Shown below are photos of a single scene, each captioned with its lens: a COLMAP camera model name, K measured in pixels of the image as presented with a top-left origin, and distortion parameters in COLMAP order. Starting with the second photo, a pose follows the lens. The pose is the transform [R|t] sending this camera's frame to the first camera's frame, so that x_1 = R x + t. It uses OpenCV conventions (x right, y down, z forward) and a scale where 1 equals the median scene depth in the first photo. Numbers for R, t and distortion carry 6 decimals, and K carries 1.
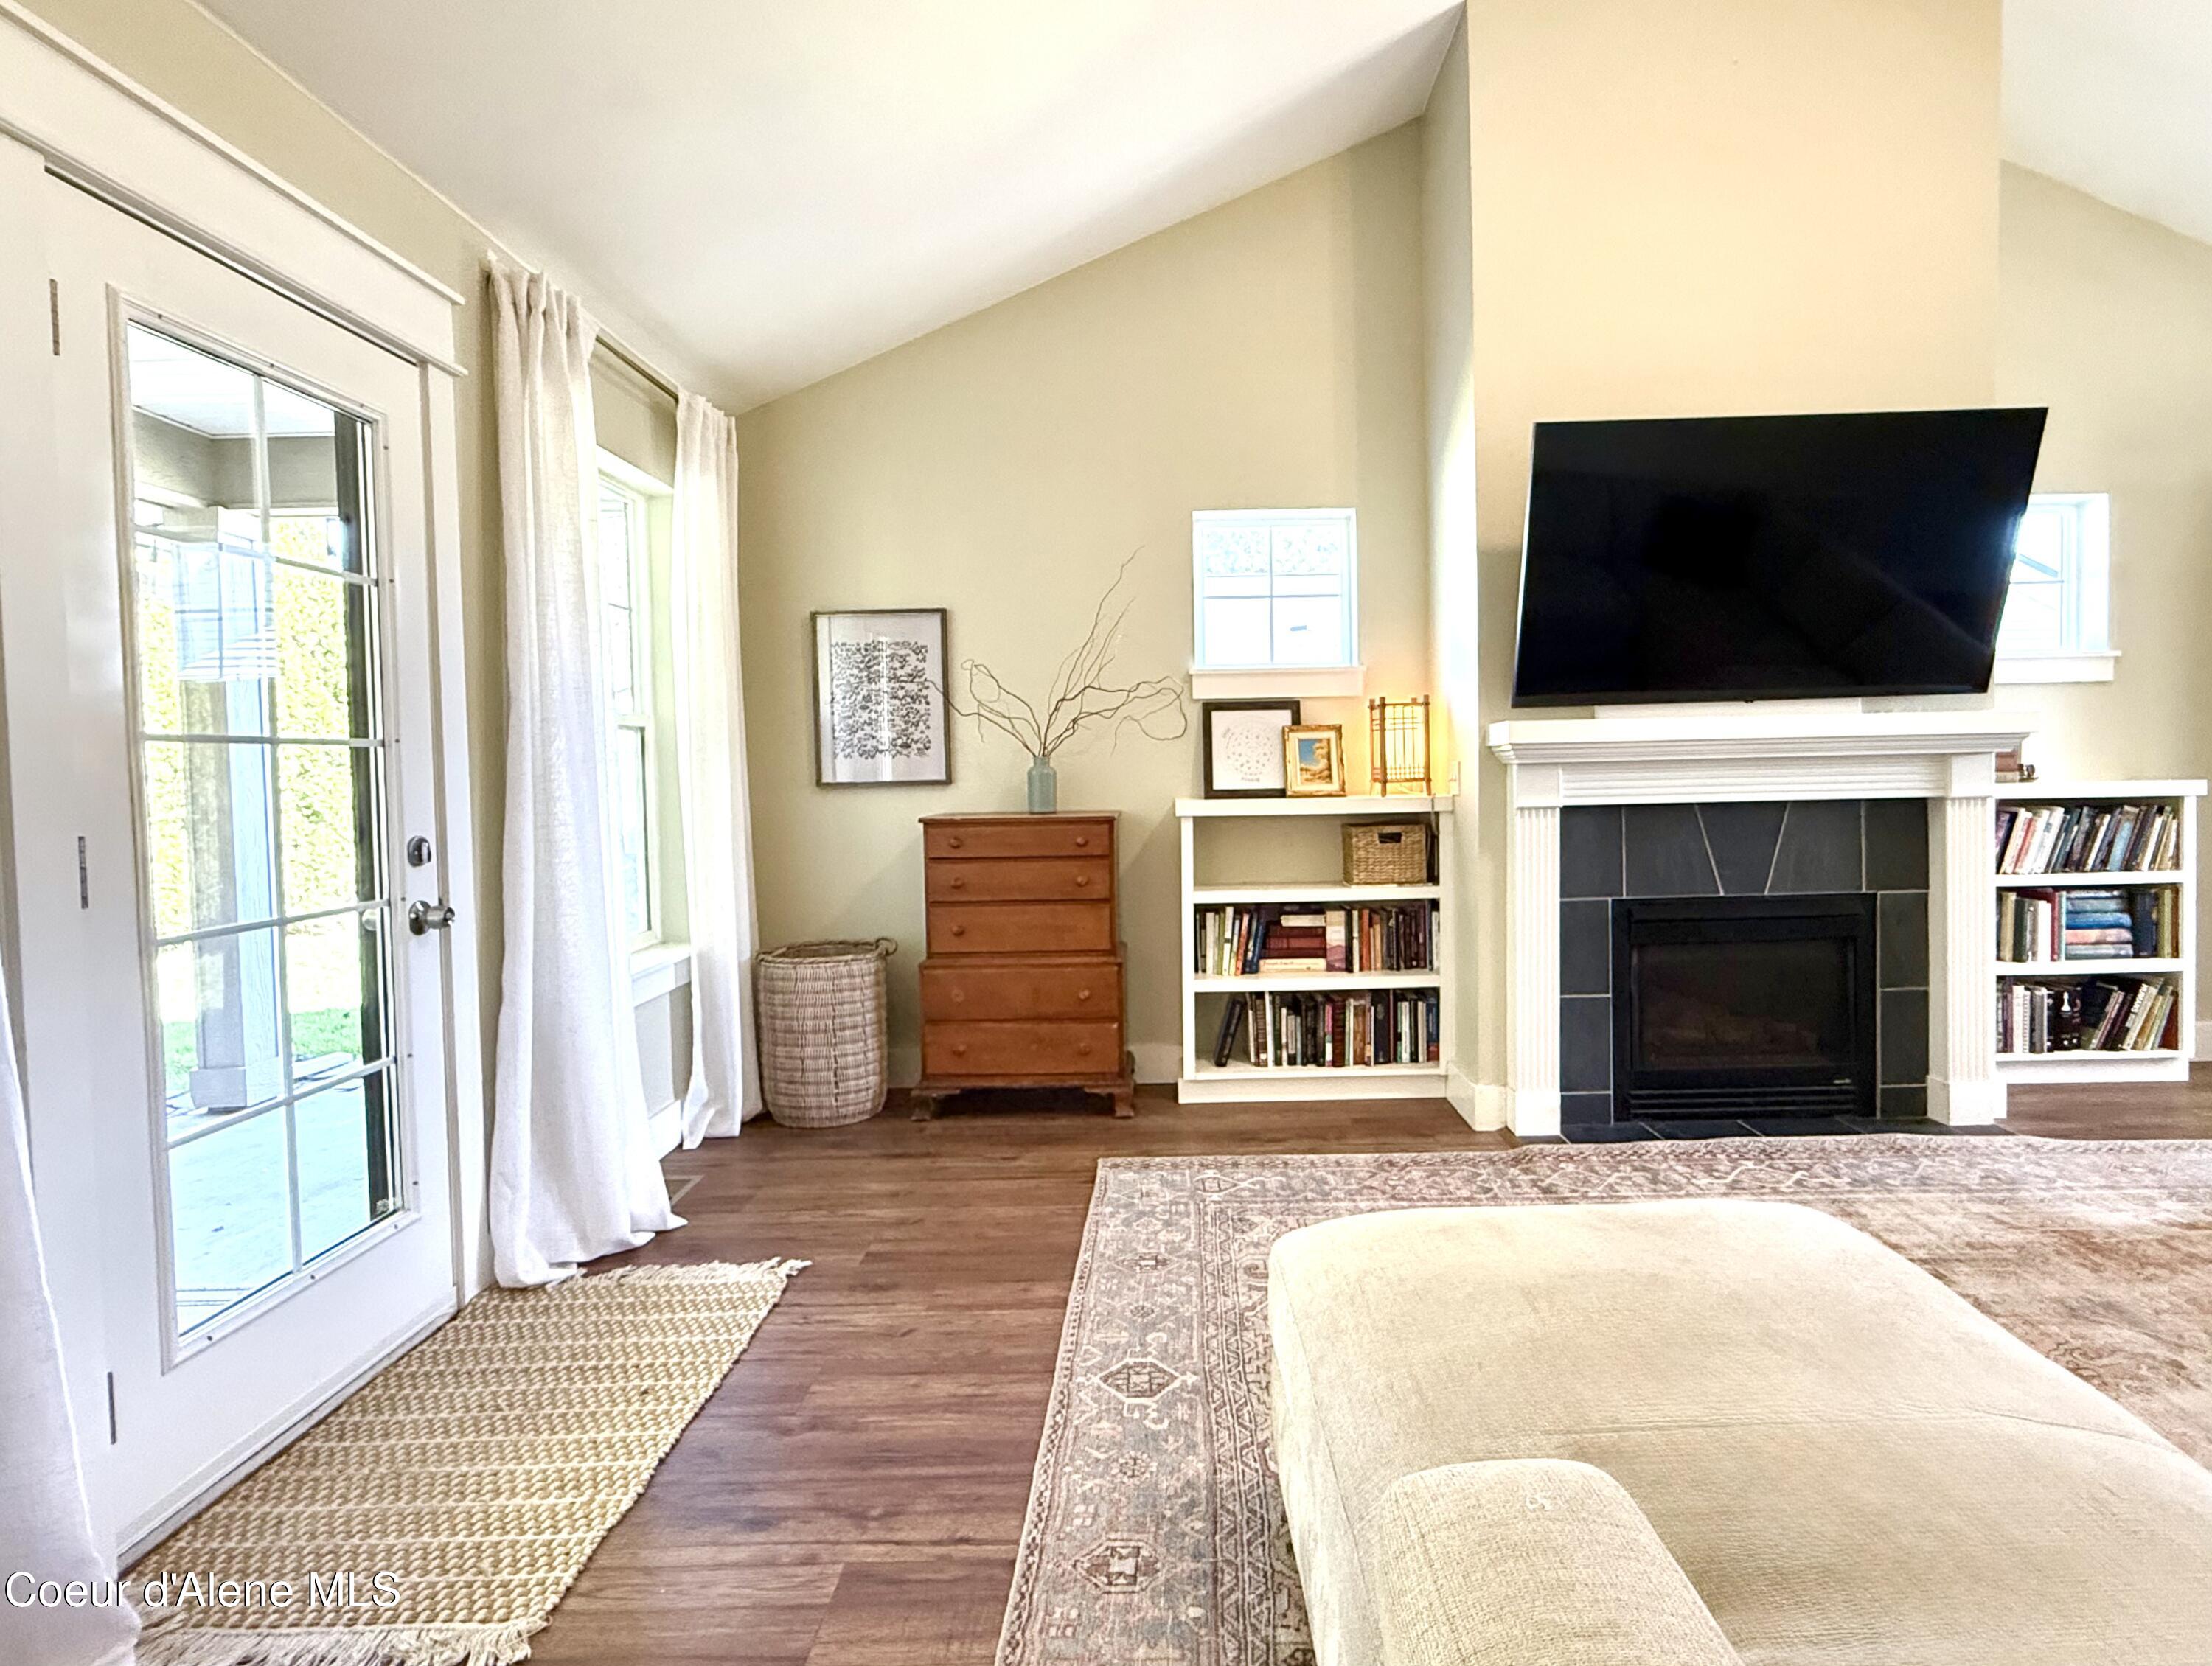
lens RADIAL K [[1127.5, 0, 1153.9], [0, 1127.5, 805.8], [0, 0, 1]] dist [-0.001608, -0.000051]
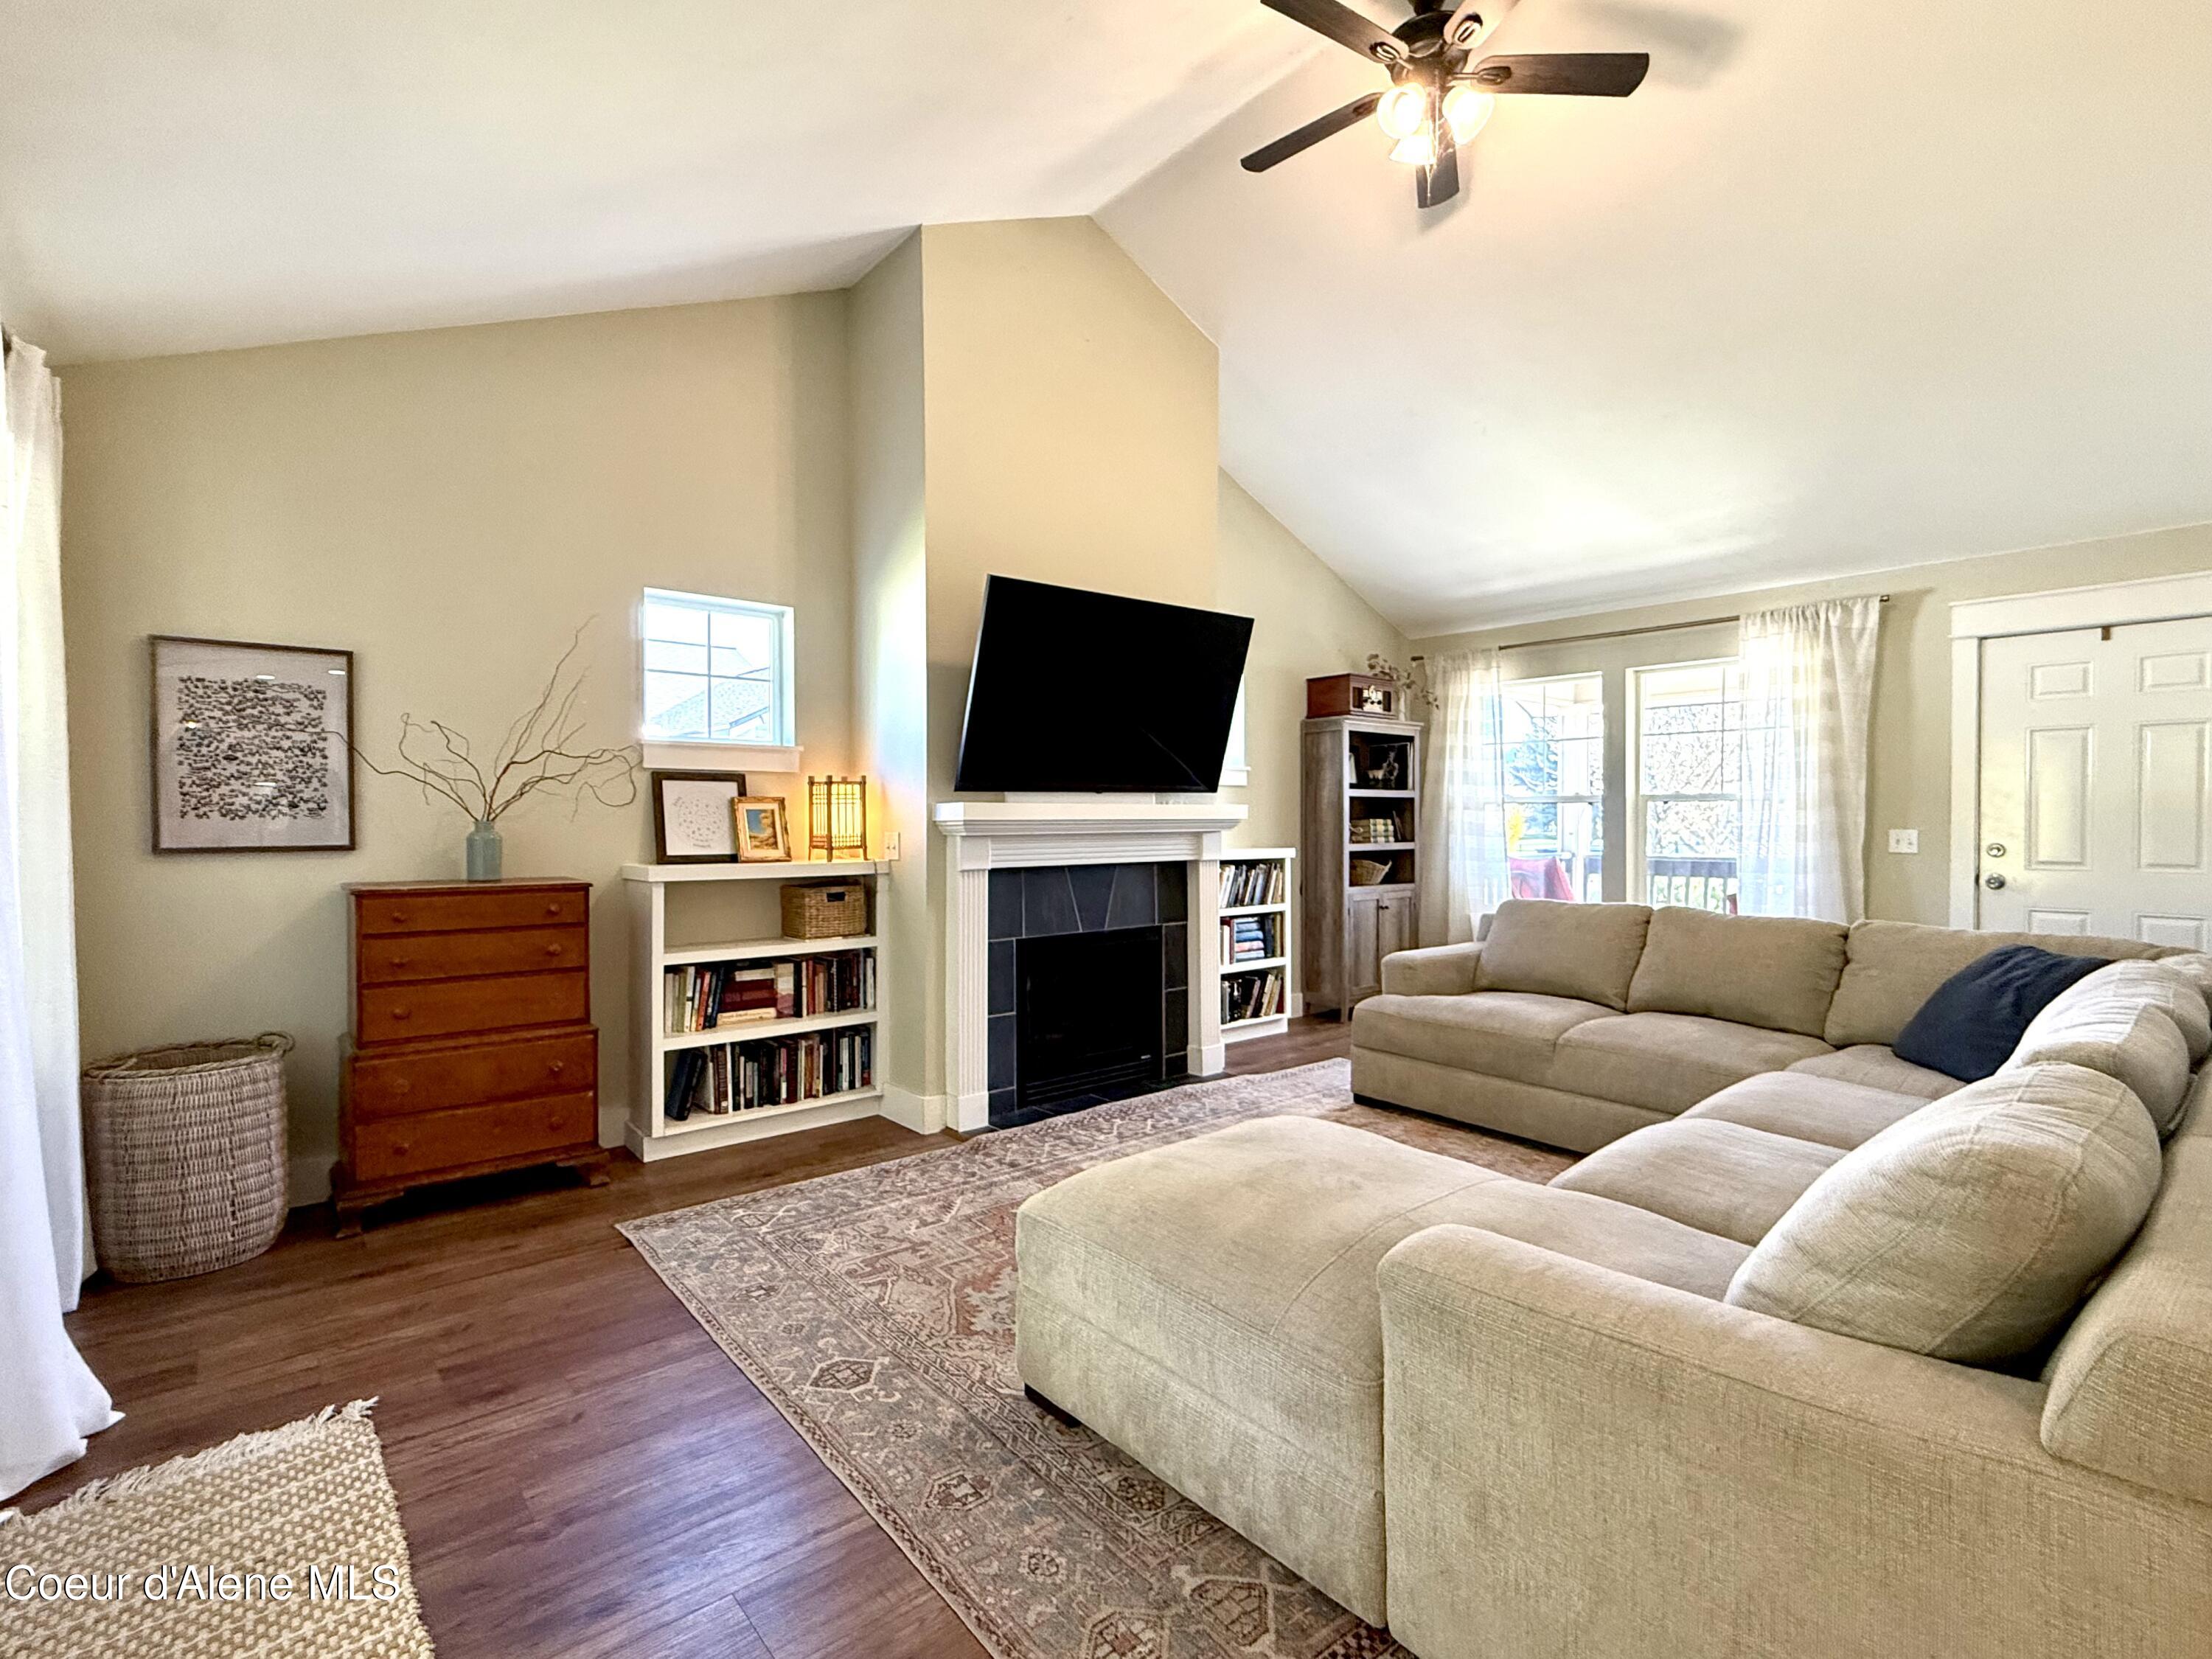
lens RADIAL K [[1037.4, 0, 1106.0], [0, 1037.4, 829.5], [0, 0, 1]] dist [-0.001022, 0.000222]
pose [[0.768522, 0.013360, 0.639684, -0.271559], [0.007558, 0.999523, -0.029955, -0.007176], [-0.639779, 0.027856, 0.768054, 0.000822]]
